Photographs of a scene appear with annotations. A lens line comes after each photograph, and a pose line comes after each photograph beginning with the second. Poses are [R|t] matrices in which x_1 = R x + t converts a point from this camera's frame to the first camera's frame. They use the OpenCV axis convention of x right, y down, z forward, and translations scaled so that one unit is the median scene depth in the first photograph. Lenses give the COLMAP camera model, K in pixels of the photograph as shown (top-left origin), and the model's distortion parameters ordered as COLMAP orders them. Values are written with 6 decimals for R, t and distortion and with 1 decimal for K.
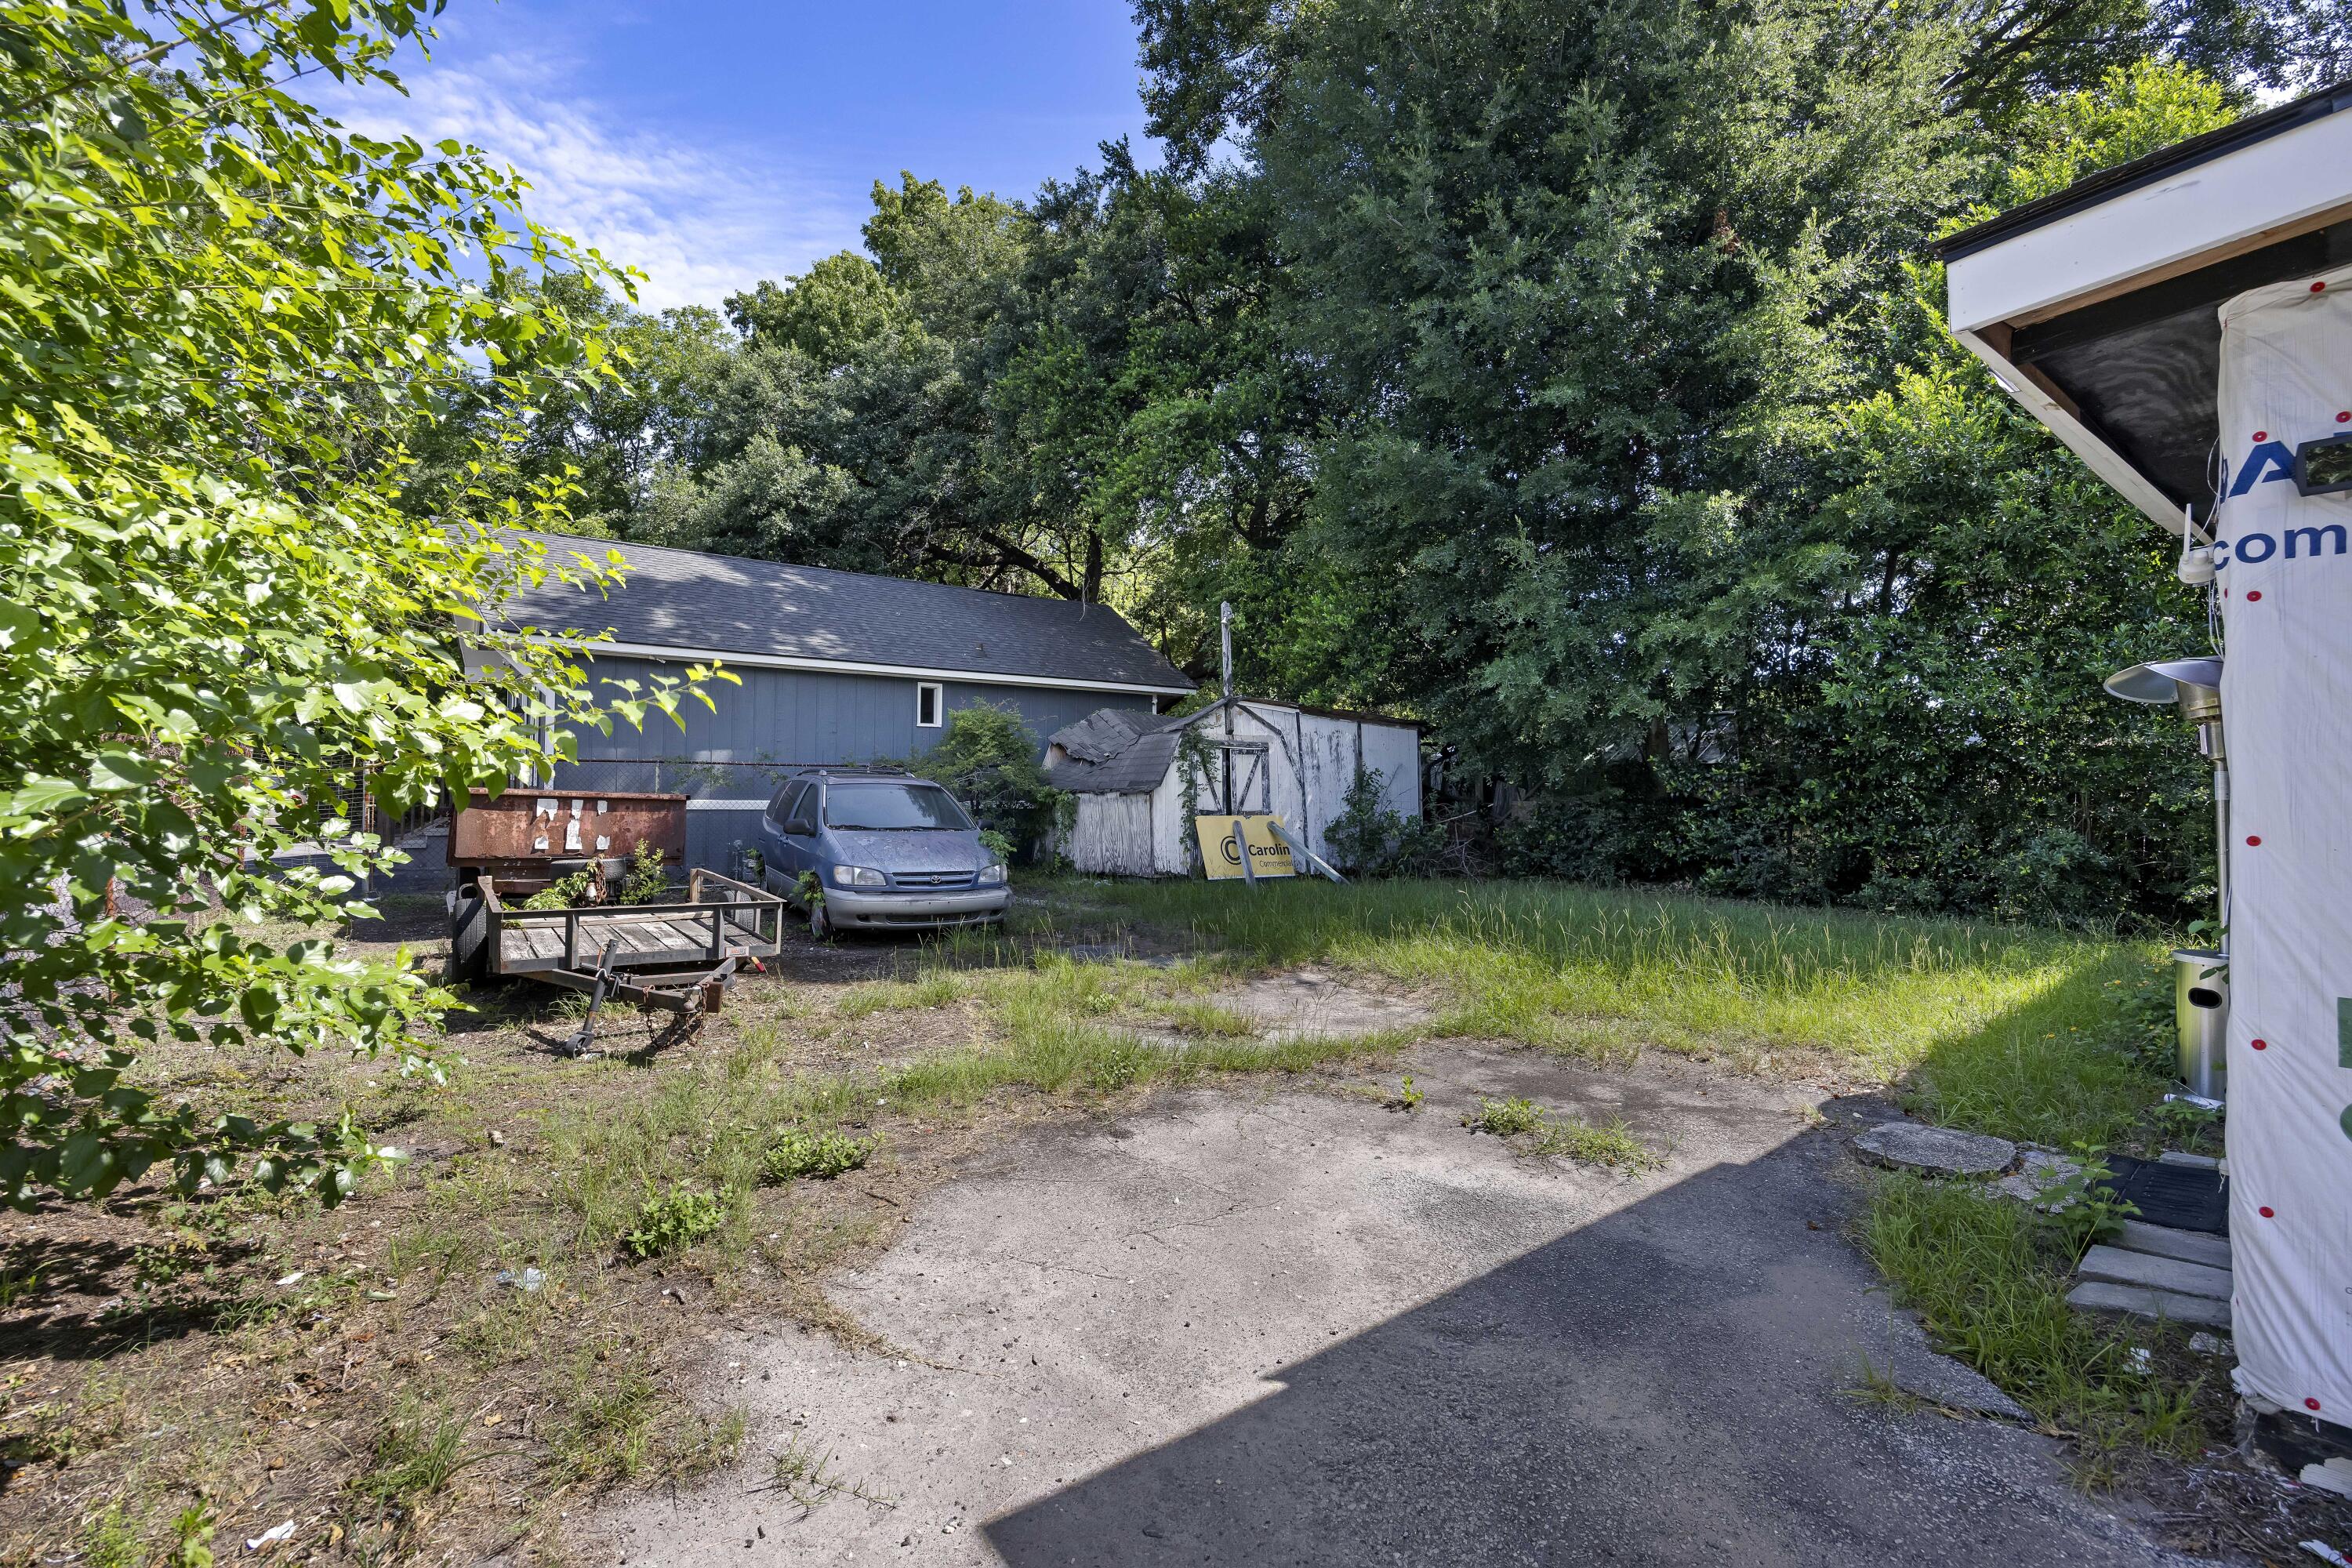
lens RADIAL K [[1105.6, 0, 1175.3], [0, 1105.6, 793.0], [0, 0, 1]] dist [-0.021977, -0.000295]
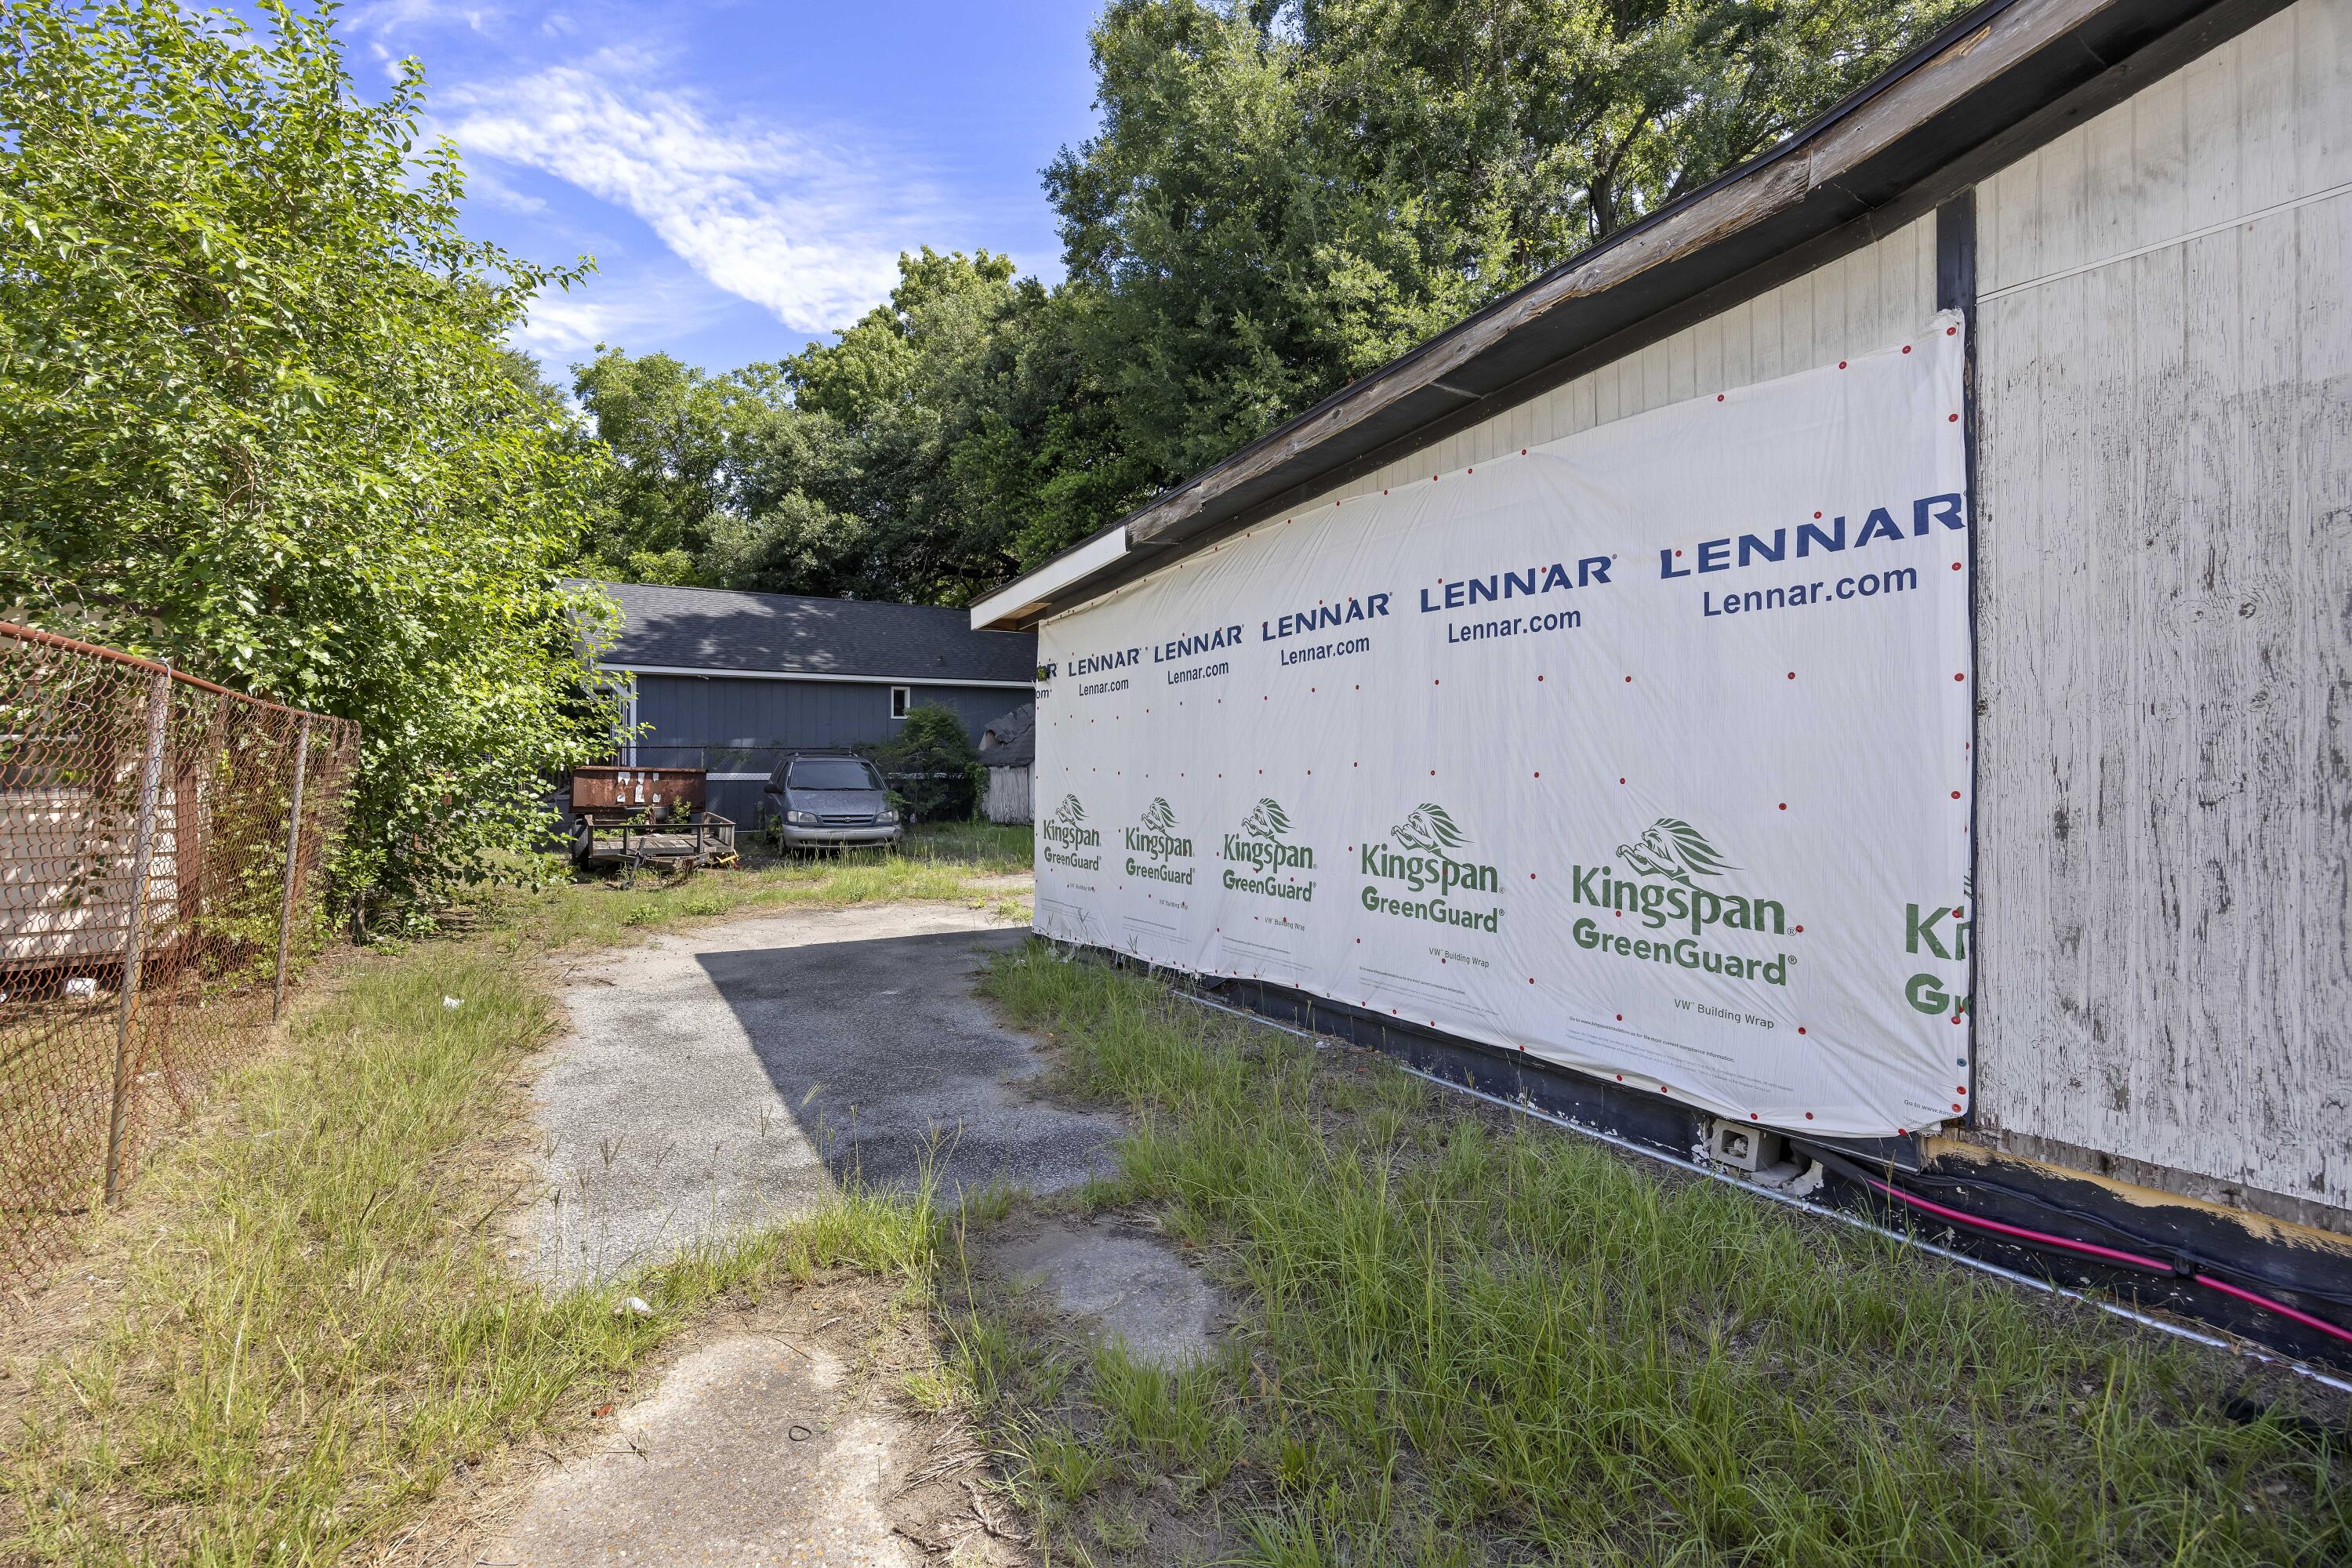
lens RADIAL K [[1163.1, 0, 1176.0], [0, 1163.1, 784.0], [0, 0, 1]] dist [-0.028251, 0.000125]
pose [[0.994616, -0.006512, -0.103423, 0.259768], [0.008053, 0.999863, 0.014488, 0.002687], [0.103314, -0.015243, 0.994532, -0.387378]]
